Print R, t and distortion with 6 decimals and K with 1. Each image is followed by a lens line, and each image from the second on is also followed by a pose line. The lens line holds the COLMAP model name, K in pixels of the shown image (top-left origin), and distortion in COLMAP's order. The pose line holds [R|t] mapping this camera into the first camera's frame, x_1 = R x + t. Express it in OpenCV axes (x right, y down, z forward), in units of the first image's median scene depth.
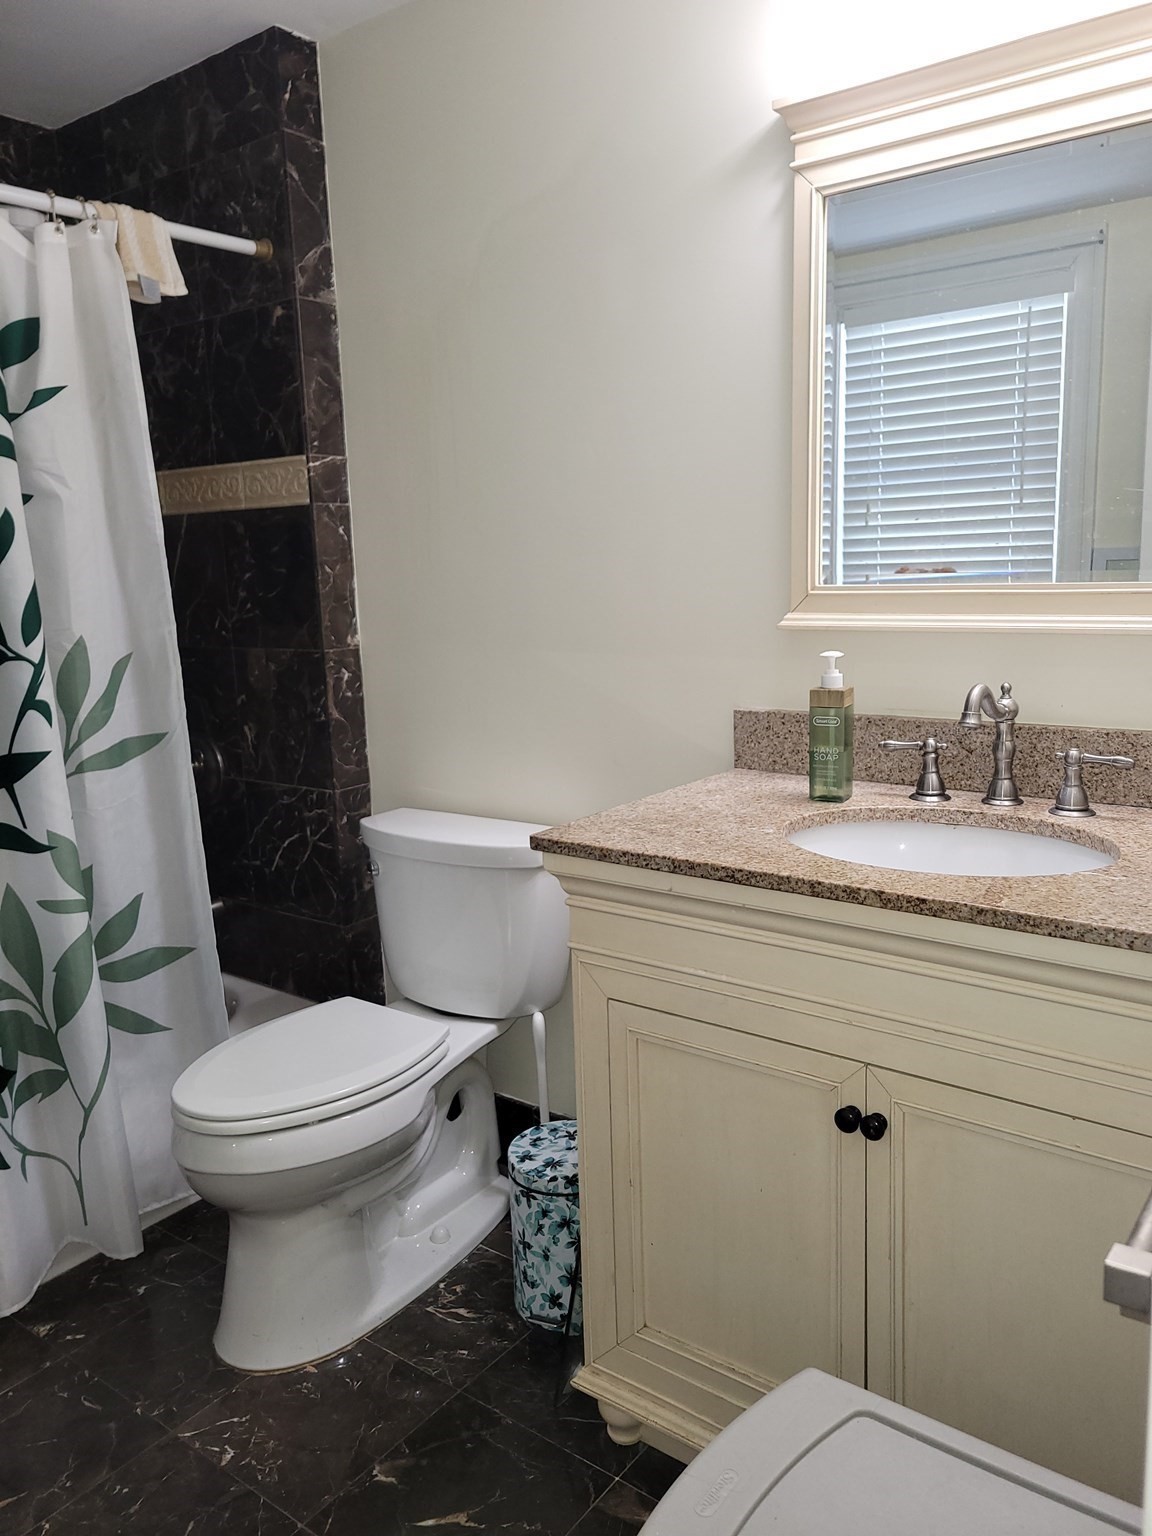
lens RADIAL K [[1149.7, 0, 596.9], [0, 1149.7, 761.7], [0, 0, 1]] dist [0.052683, -0.039592]
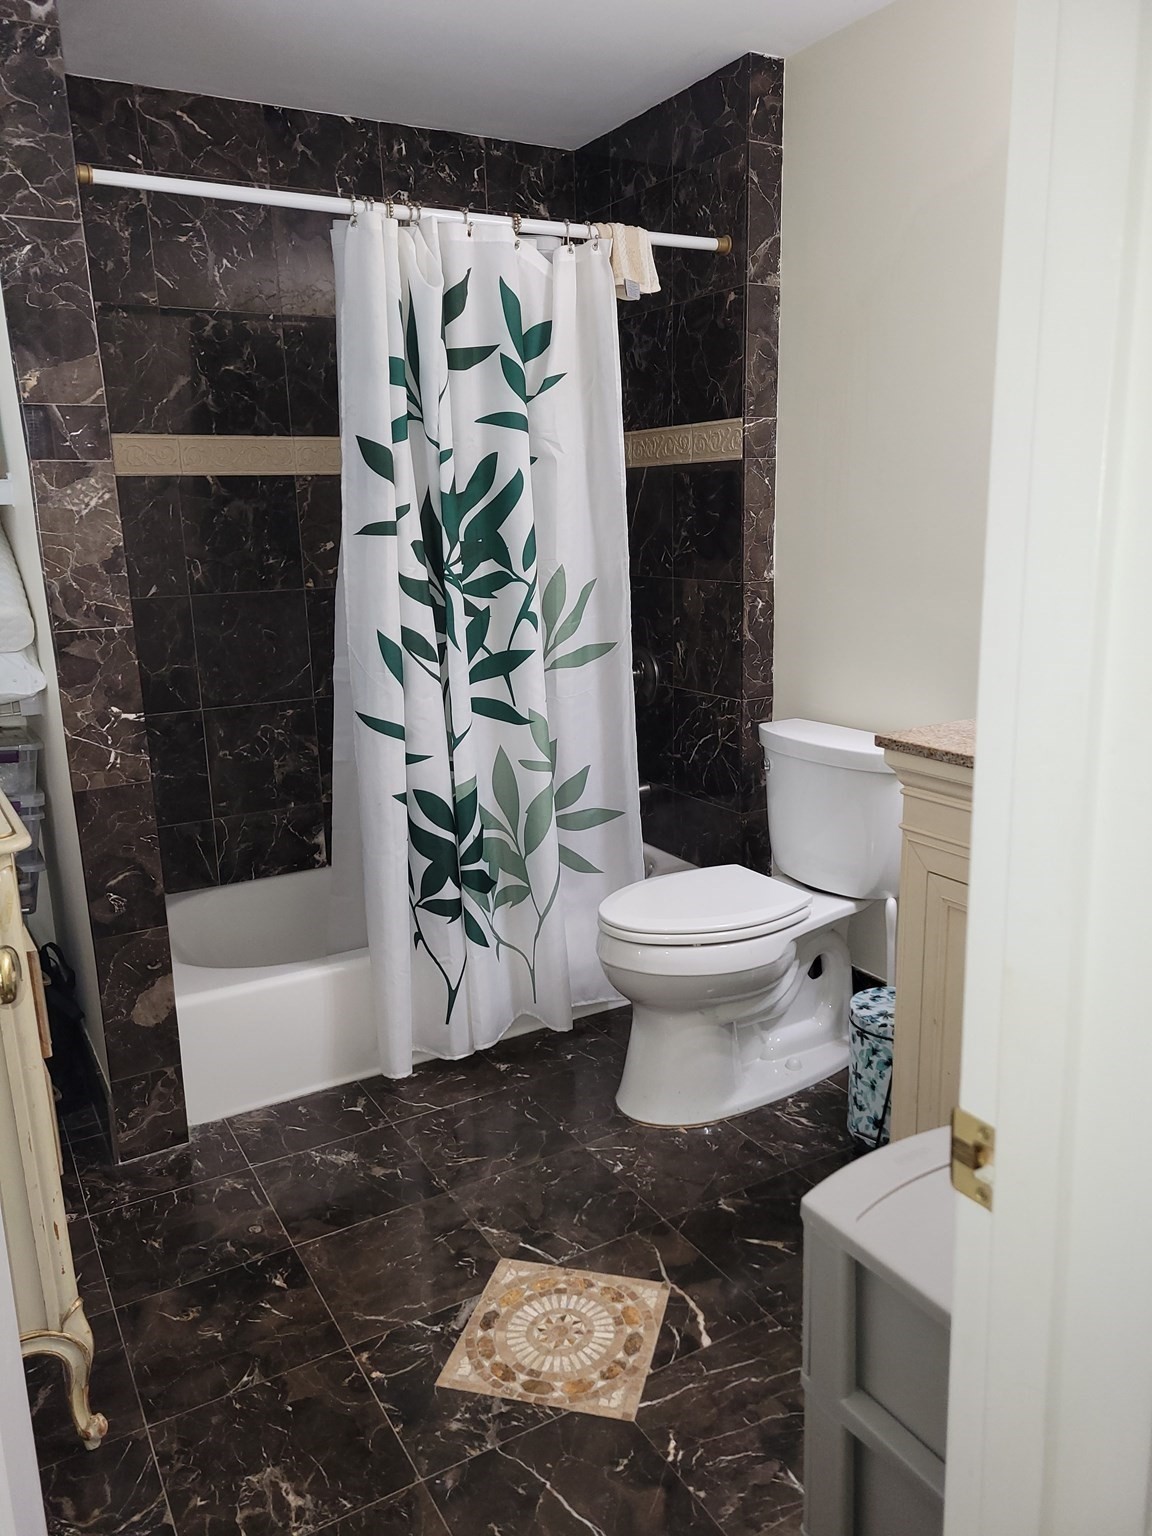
lens RADIAL K [[1149.7, 0, 596.9], [0, 1149.7, 761.7], [0, 0, 1]] dist [0.052683, -0.039592]
pose [[0.926057, 0.093958, -0.365501, 0.088809], [-0.074285, 0.994946, 0.067554, 0.022332], [0.370001, -0.035407, 0.928356, -0.201465]]
